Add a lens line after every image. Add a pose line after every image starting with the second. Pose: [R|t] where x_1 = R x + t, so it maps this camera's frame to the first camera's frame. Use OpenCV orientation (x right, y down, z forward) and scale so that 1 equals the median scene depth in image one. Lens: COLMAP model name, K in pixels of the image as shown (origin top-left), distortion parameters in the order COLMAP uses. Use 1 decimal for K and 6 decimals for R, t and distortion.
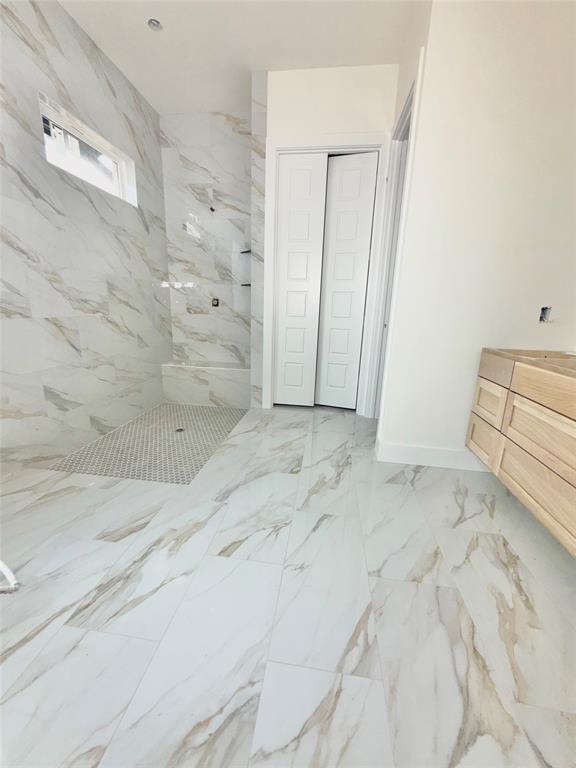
lens RADIAL K [[305.6, 0, 291.5], [0, 305.6, 381.1], [0, 0, 1]] dist [-0.006283, 0.001123]
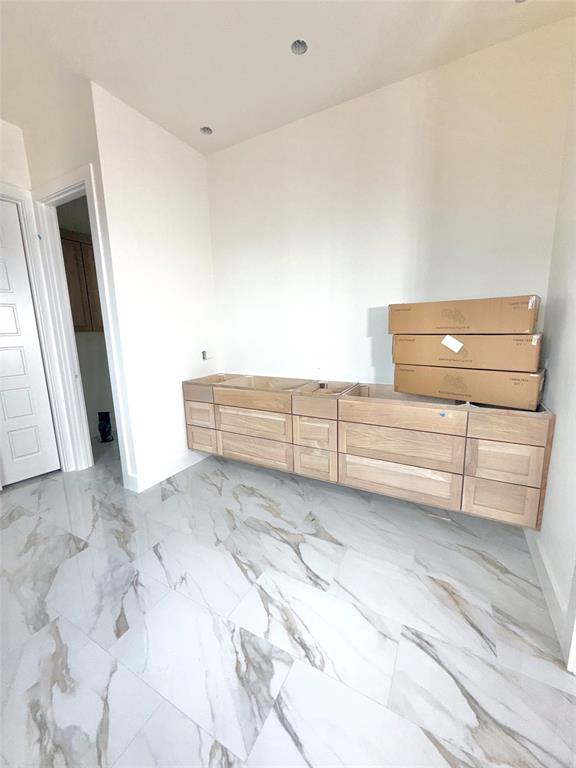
lens RADIAL K [[305.6, 0, 285.9], [0, 305.6, 378.6], [0, 0, 1]] dist [-0.006283, 0.001123]
pose [[0.363323, -0.200487, 0.909836, -0.553874], [0.257056, 0.960236, 0.108944, -0.159555], [-0.895499, 0.194297, 0.400412, -0.052701]]
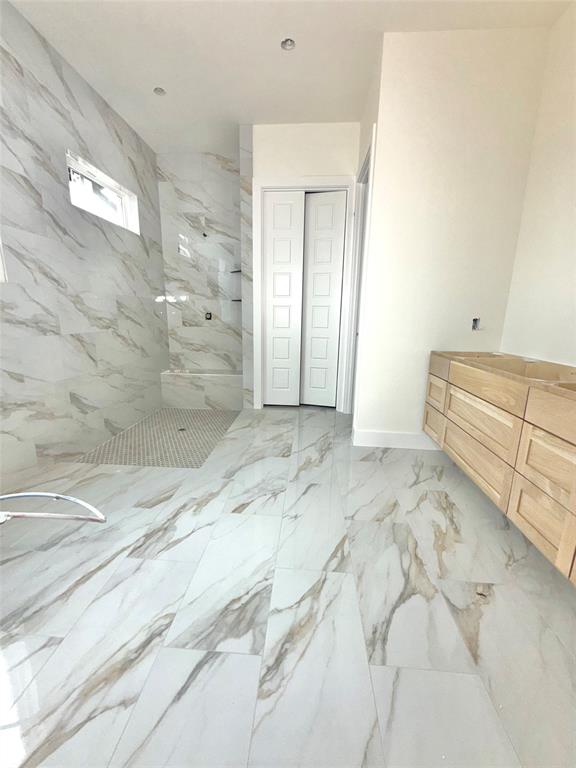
lens RADIAL K [[305.6, 0, 290.9], [0, 305.6, 381.9], [0, 0, 1]] dist [-0.006283, 0.001123]
pose [[0.998123, -0.028630, 0.054128, -0.029554], [0.029860, 0.999311, -0.022064, 0.031499], [-0.053459, 0.023638, 0.998290, -0.240323]]
